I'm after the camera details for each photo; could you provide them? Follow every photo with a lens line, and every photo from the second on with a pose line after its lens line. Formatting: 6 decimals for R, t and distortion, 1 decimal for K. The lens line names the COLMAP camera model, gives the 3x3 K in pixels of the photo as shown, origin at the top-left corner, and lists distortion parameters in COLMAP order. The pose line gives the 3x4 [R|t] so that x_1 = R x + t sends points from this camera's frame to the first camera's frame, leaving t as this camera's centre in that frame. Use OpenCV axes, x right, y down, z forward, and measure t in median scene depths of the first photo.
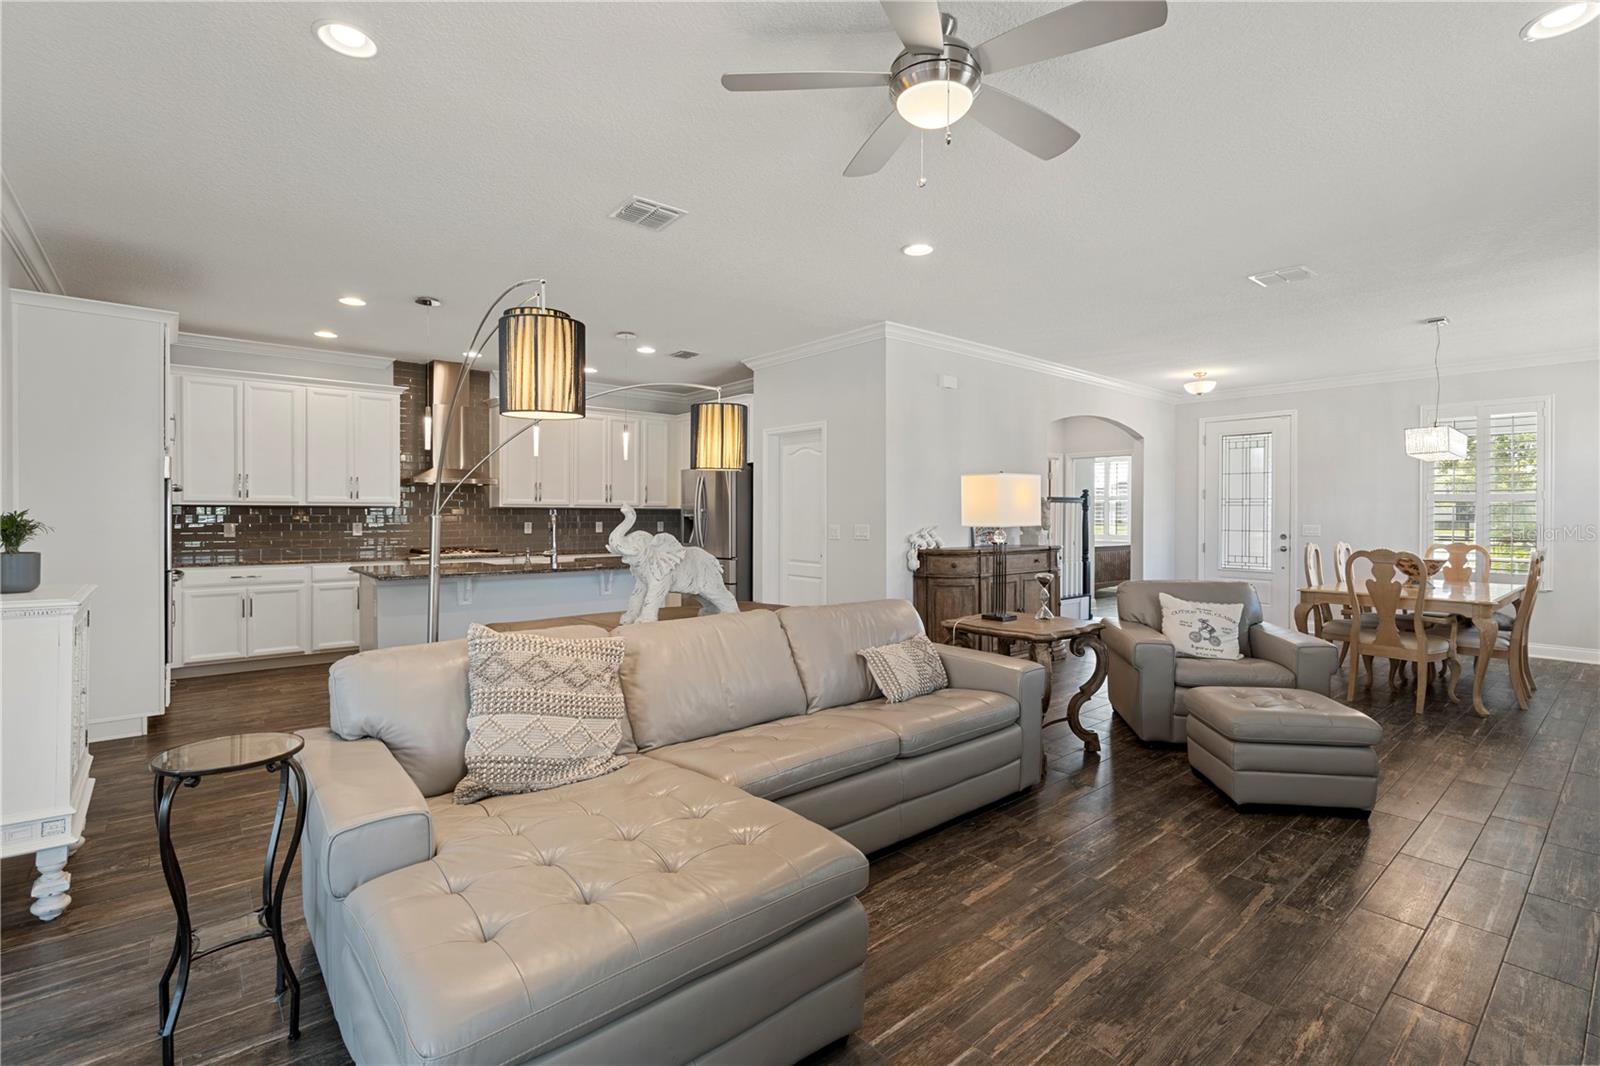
lens RADIAL K [[731.5, 0, 788.2], [0, 731.5, 534.2], [0, 0, 1]] dist [-0.007762, 0.001248]
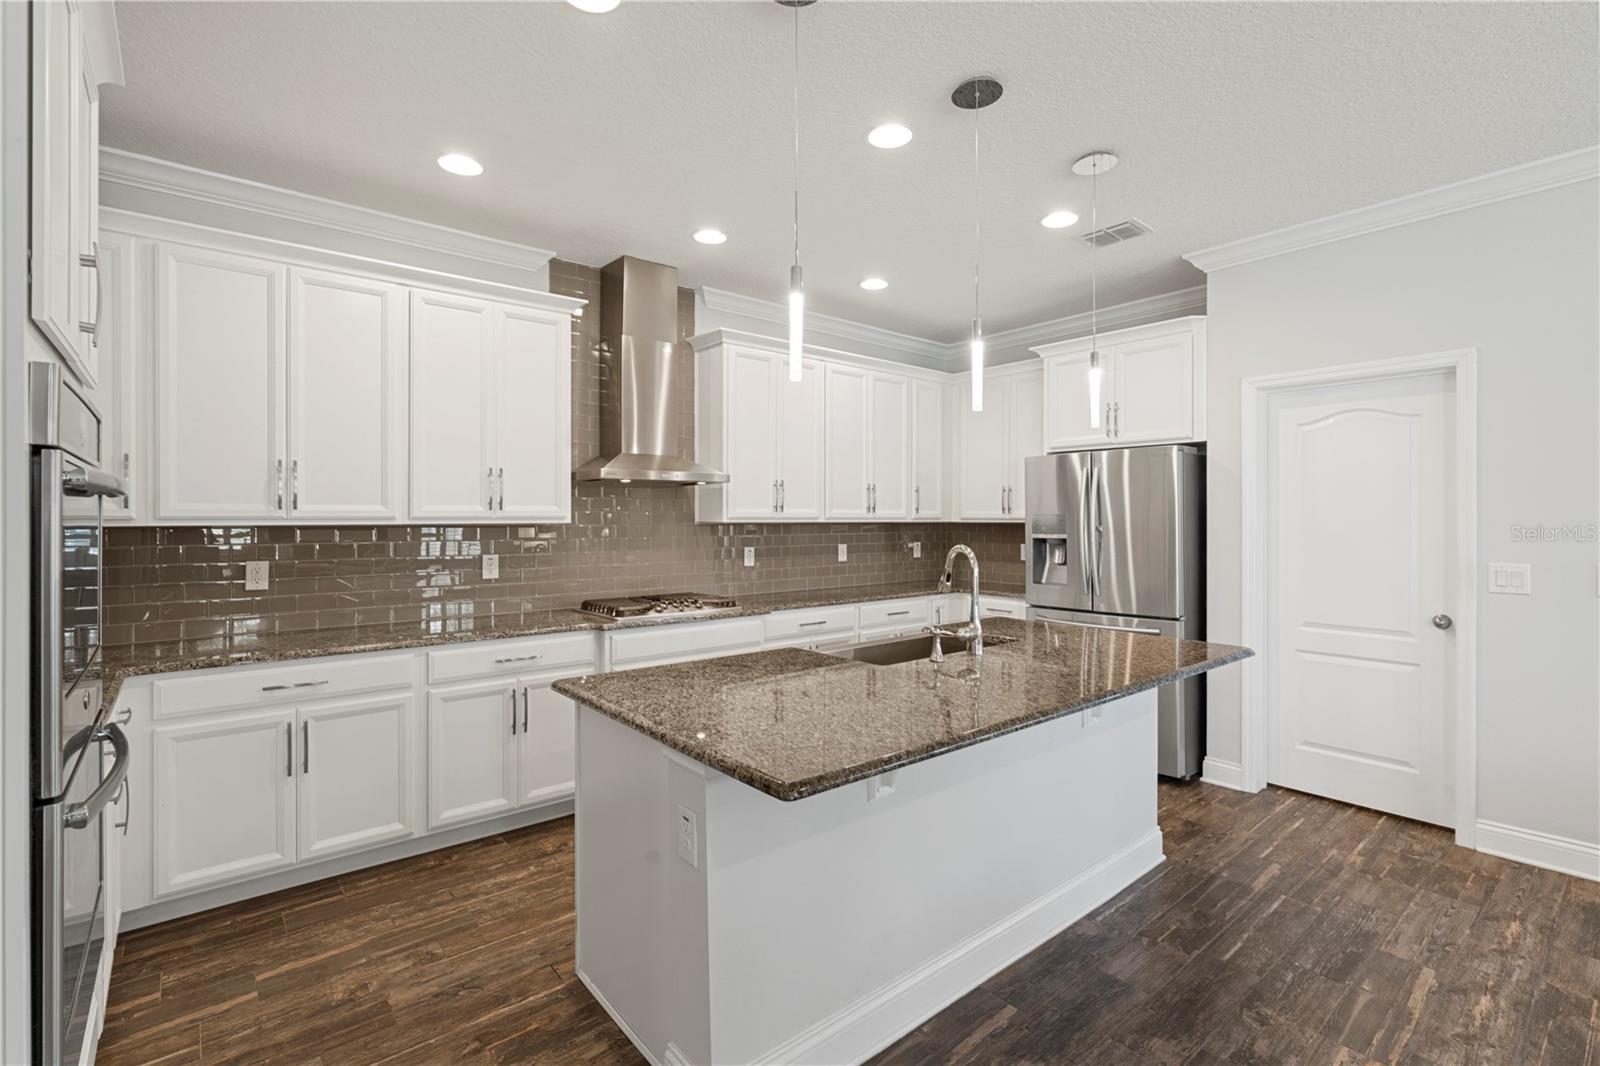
lens RADIAL K [[731.5, 0, 796.1], [0, 731.5, 532.5], [0, 0, 1]] dist [-0.007762, 0.001248]
pose [[0.999859, -0.002683, -0.016604, -0.387803], [0.002627, 0.999991, -0.003391, -0.032001], [0.016613, 0.003347, 0.999856, 0.504180]]
